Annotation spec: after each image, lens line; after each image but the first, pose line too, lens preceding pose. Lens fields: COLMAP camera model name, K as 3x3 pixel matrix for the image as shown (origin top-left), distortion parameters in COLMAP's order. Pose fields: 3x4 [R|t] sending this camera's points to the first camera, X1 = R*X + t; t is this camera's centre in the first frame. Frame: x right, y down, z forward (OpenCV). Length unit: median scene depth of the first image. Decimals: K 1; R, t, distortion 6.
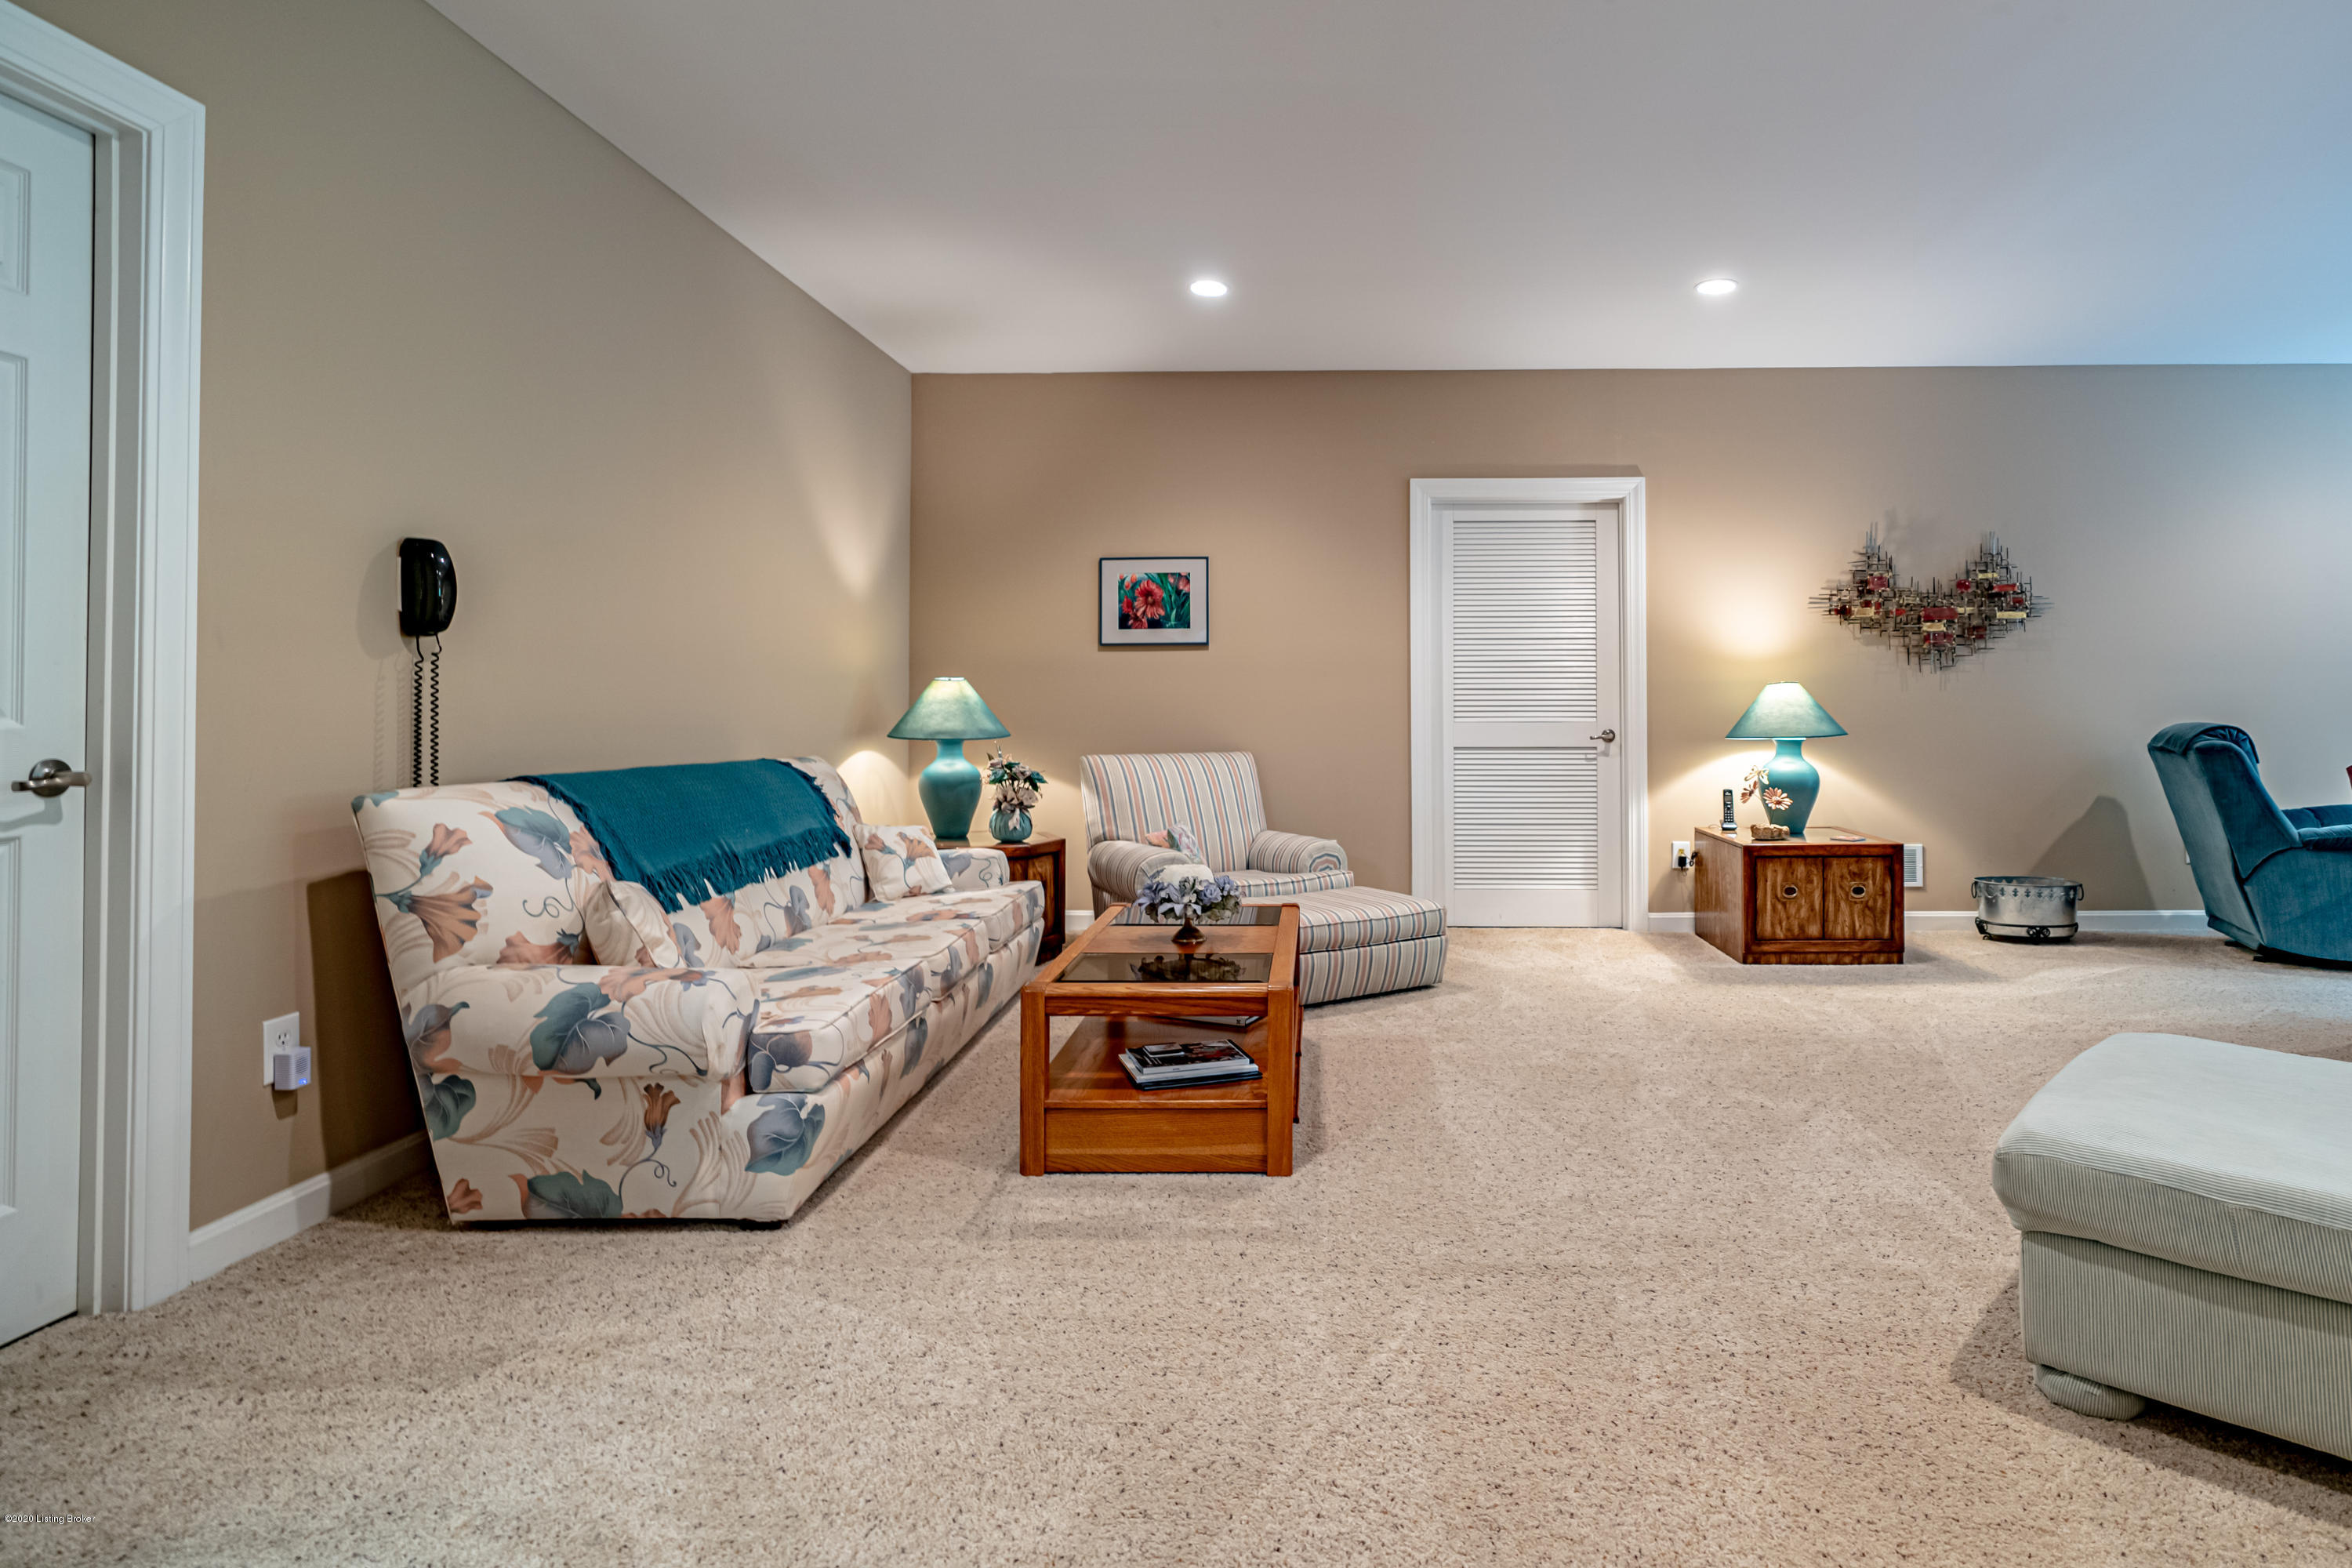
lens RADIAL K [[1242.5, 0, 1176.0], [0, 1242.5, 684.5], [0, 0, 1]] dist [-0.007926, 0.000645]
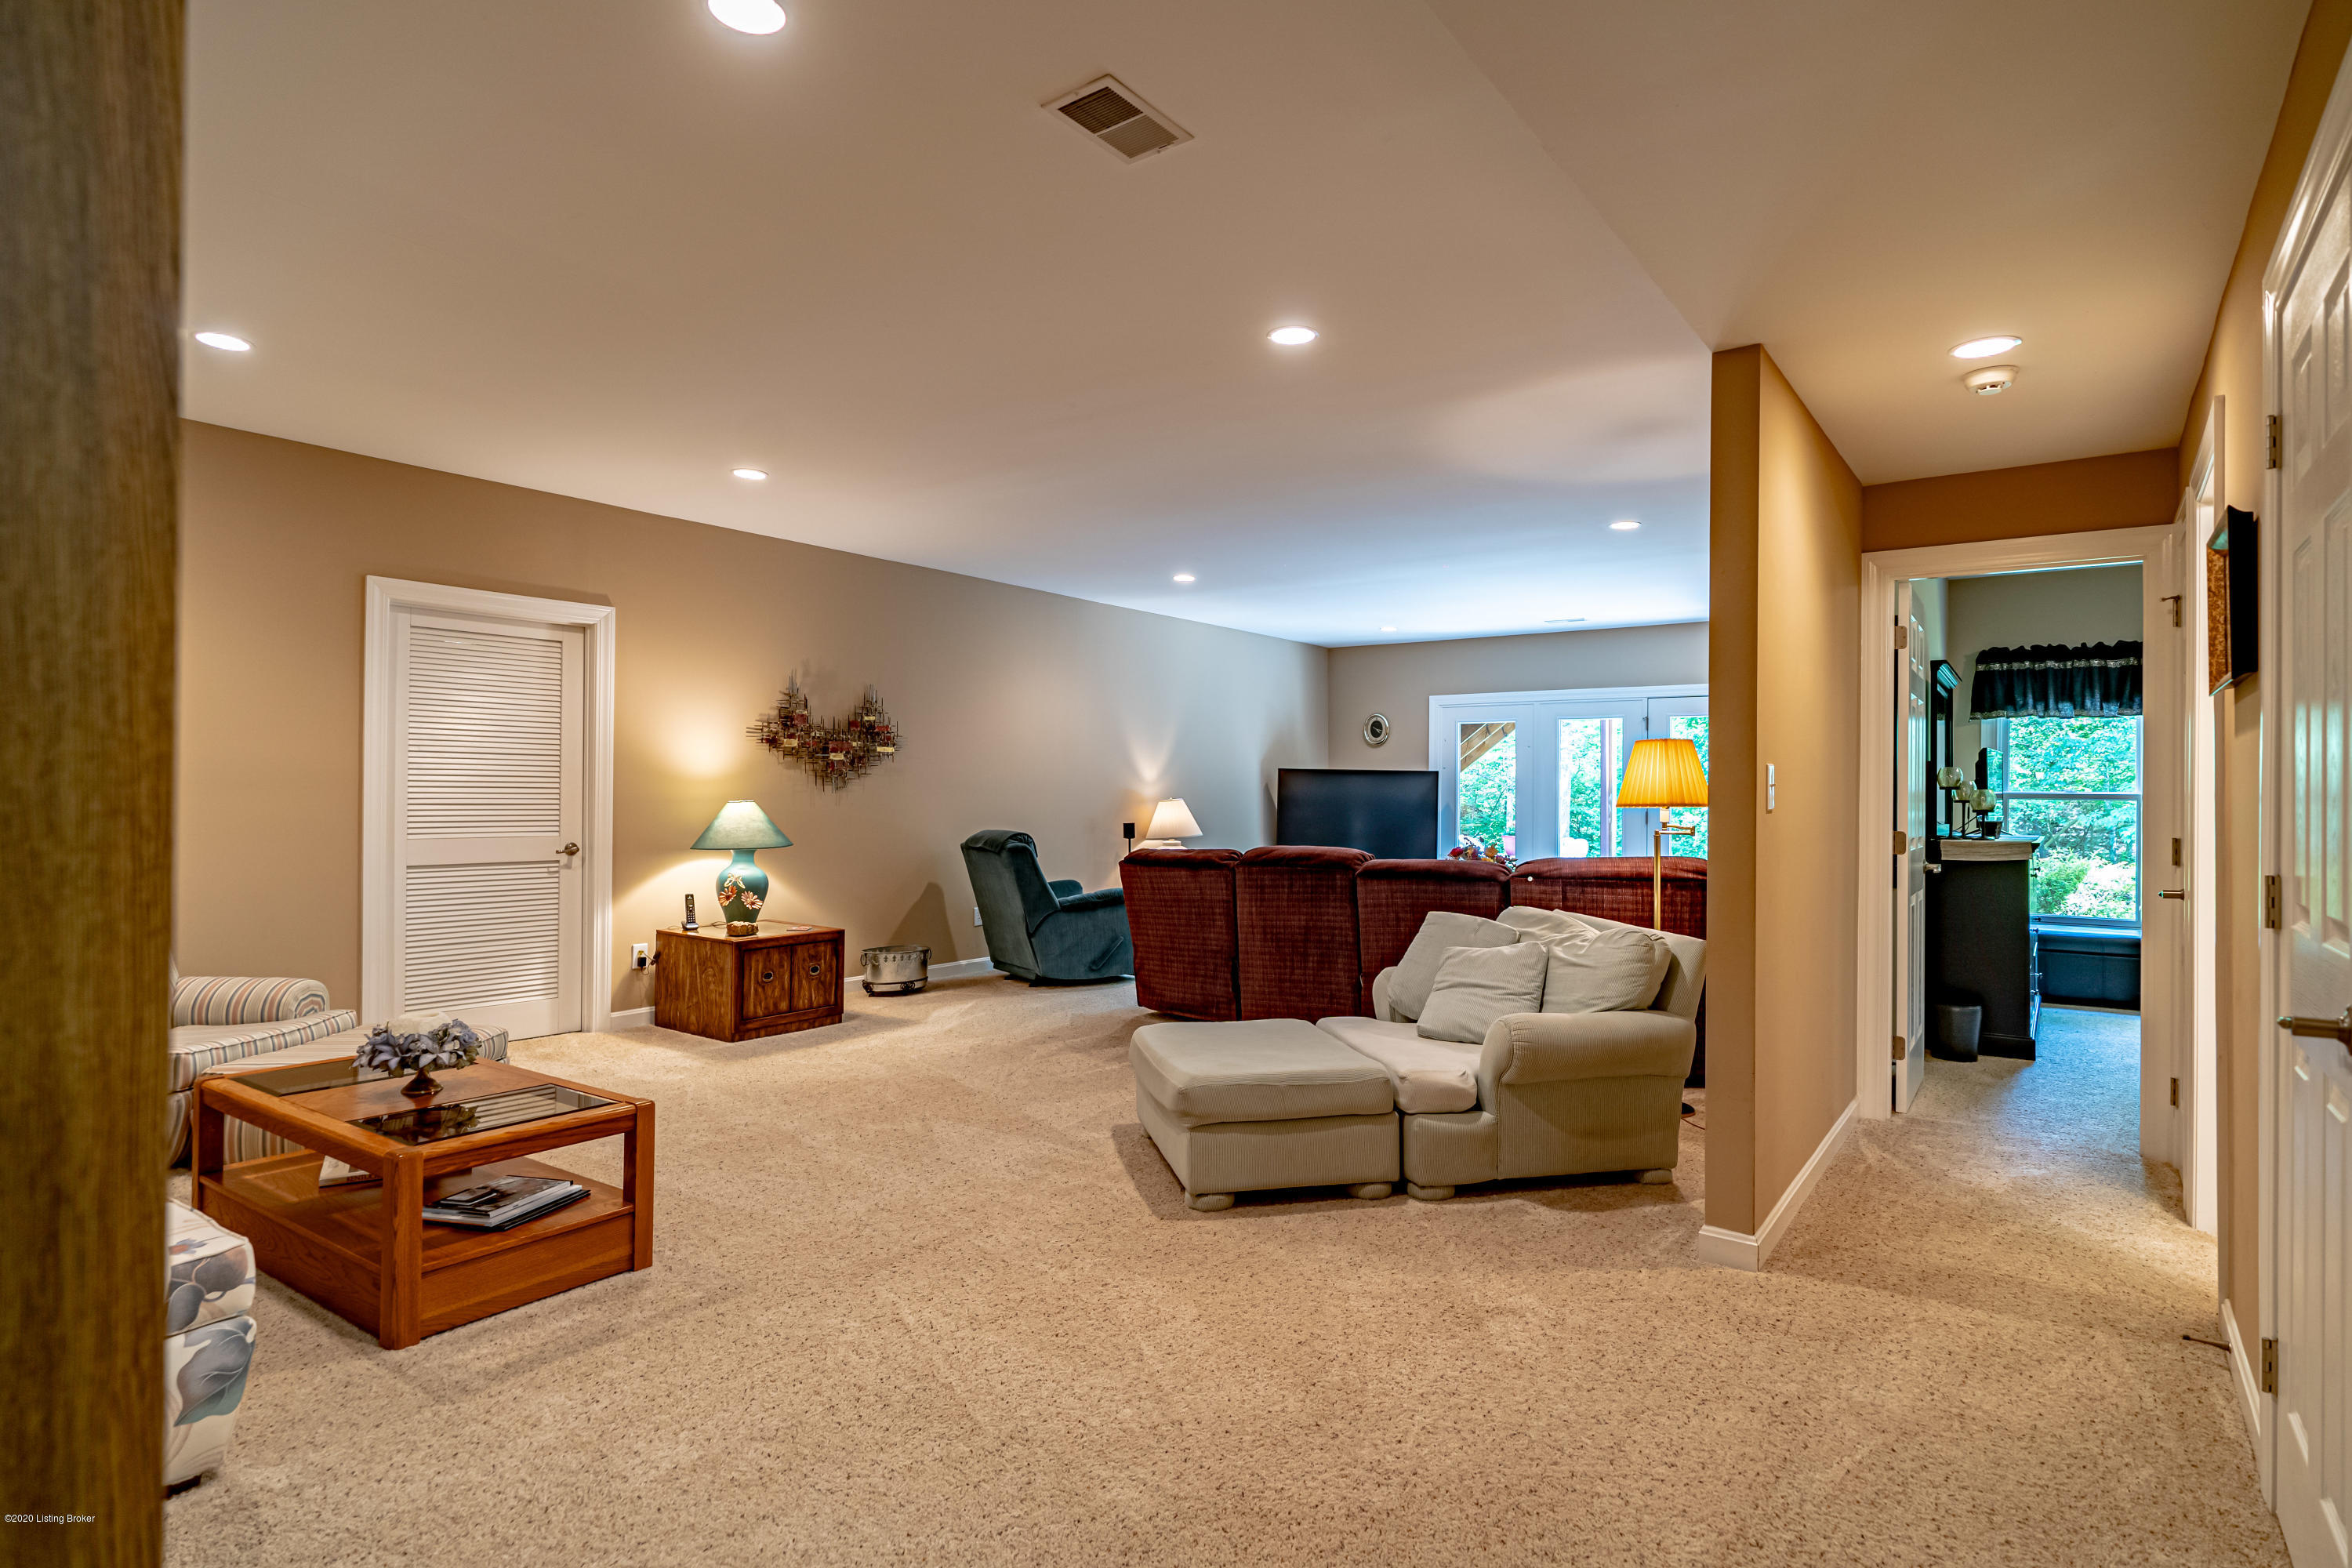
lens RADIAL K [[1260.9, 0, 1176.4], [0, 1260.9, 788.5], [0, 0, 1]] dist [-0.000725, 0.000927]
pose [[0.567756, 0.007503, 0.823163, -0.274206], [-0.018275, 0.999827, 0.003491, -0.026373], [-0.822994, -0.017025, 0.567794, -0.023936]]
